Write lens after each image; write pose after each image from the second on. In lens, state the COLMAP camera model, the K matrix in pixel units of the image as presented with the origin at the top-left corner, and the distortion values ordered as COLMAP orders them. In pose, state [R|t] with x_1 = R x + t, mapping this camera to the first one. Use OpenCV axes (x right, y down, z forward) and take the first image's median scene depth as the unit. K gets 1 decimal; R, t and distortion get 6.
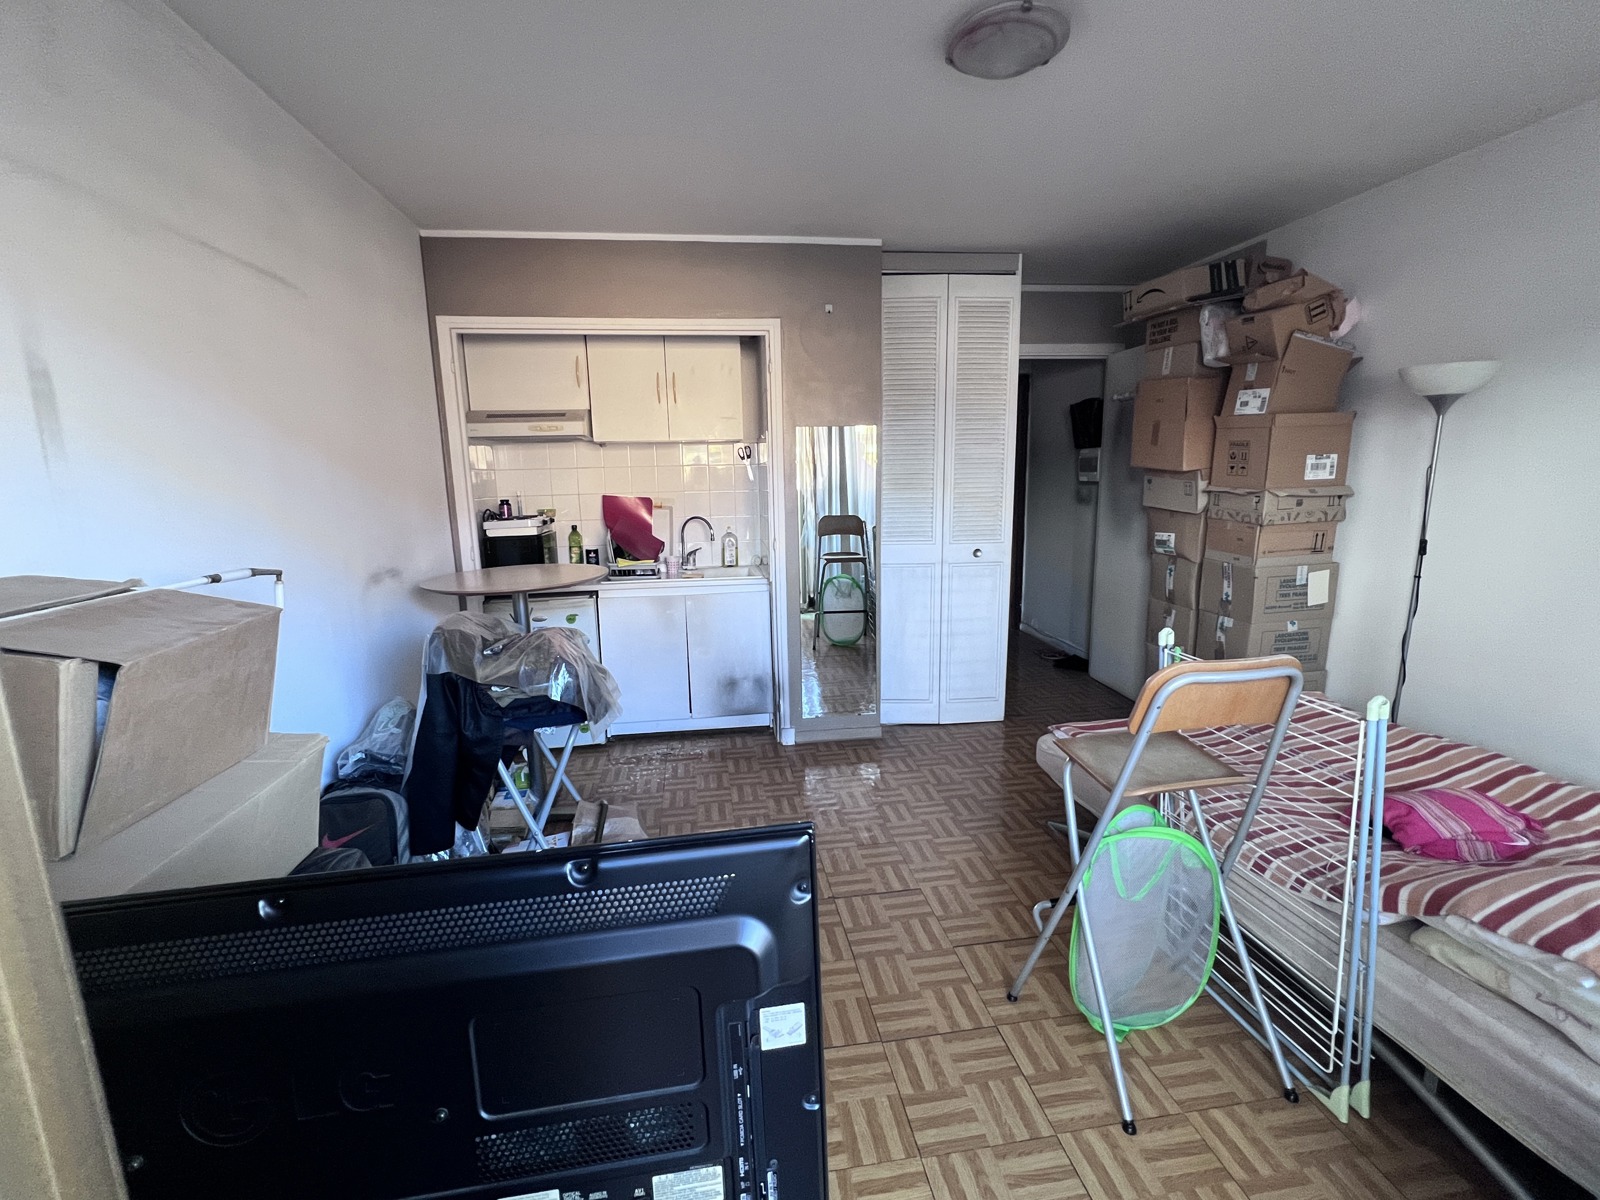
lens RADIAL K [[703.4, 0, 800.0], [0, 703.4, 600.0], [0, 0, 1]] dist [-0.000850, -0.000009]
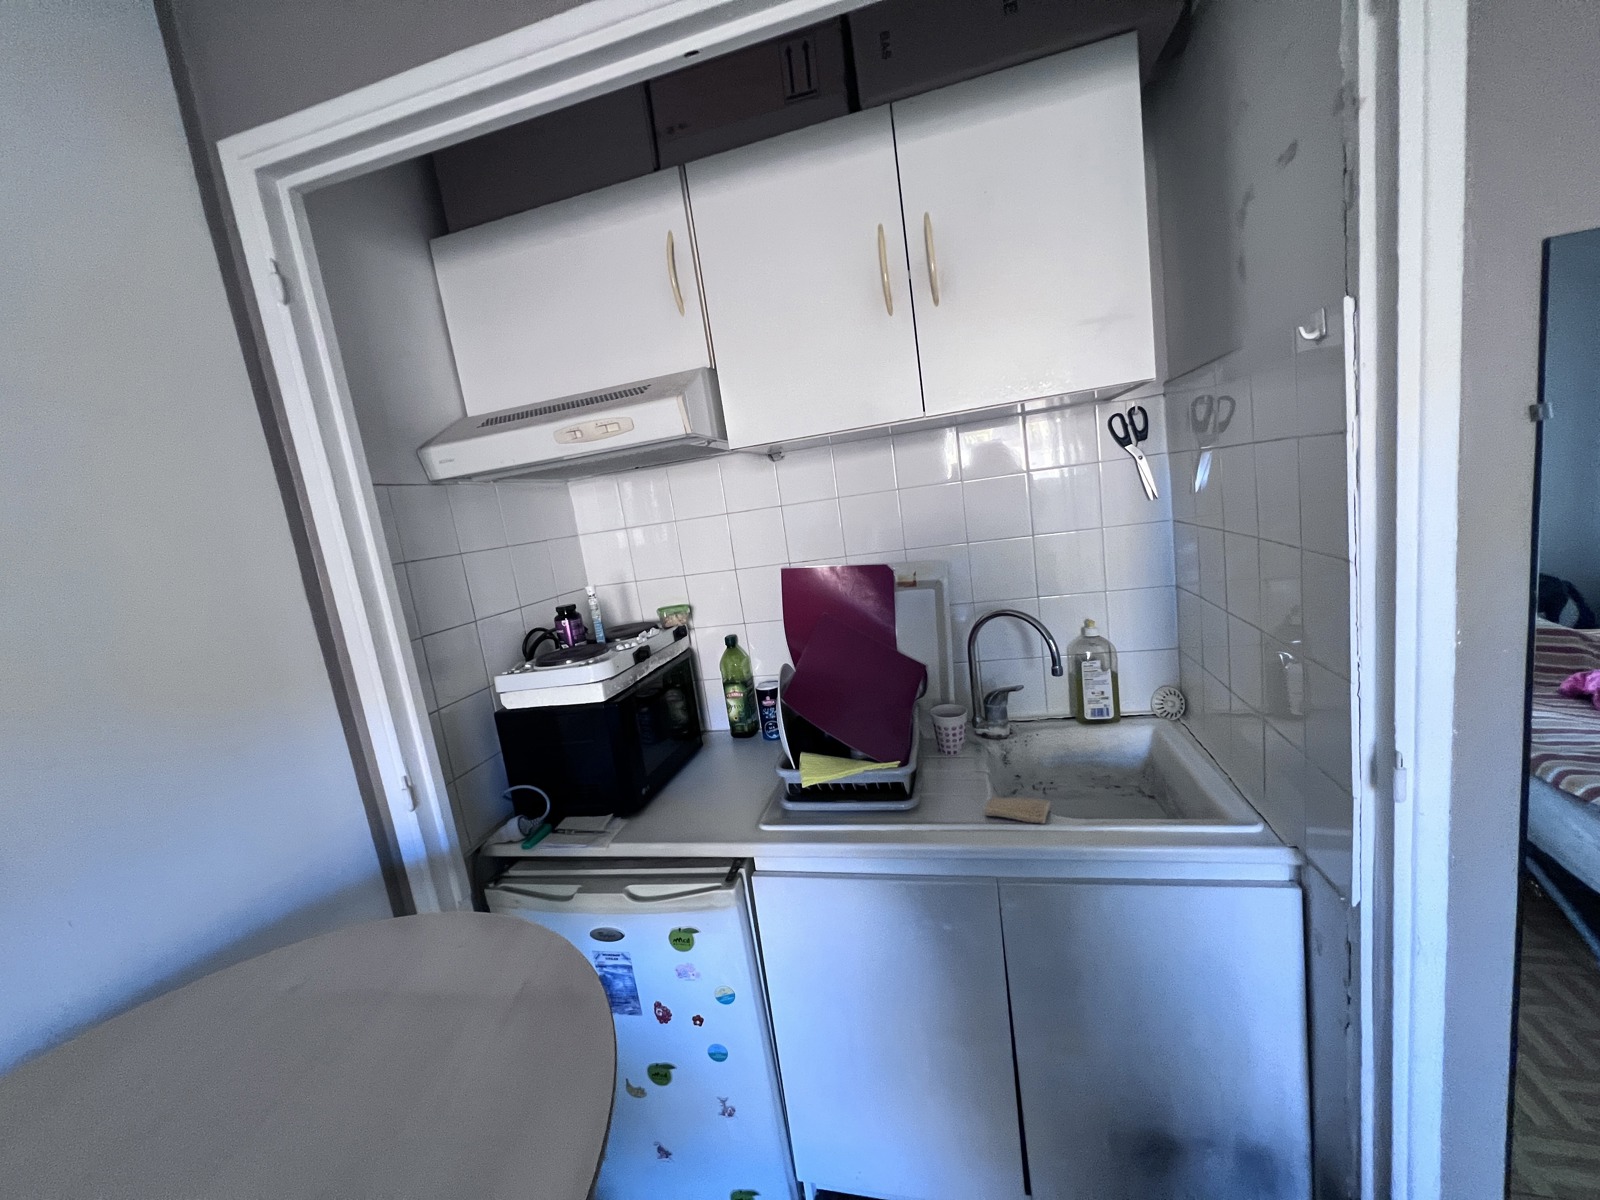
lens RADIAL K [[655.0, 0, 800.0], [0, 655.0, 600.0], [0, 0, 1]] dist [0.000660, 0.000035]
pose [[0.921009, -0.046793, -0.386722, -0.113532], [0.052783, 0.998594, 0.004878, -0.132358], [0.385950, -0.024905, 0.922184, 0.632635]]
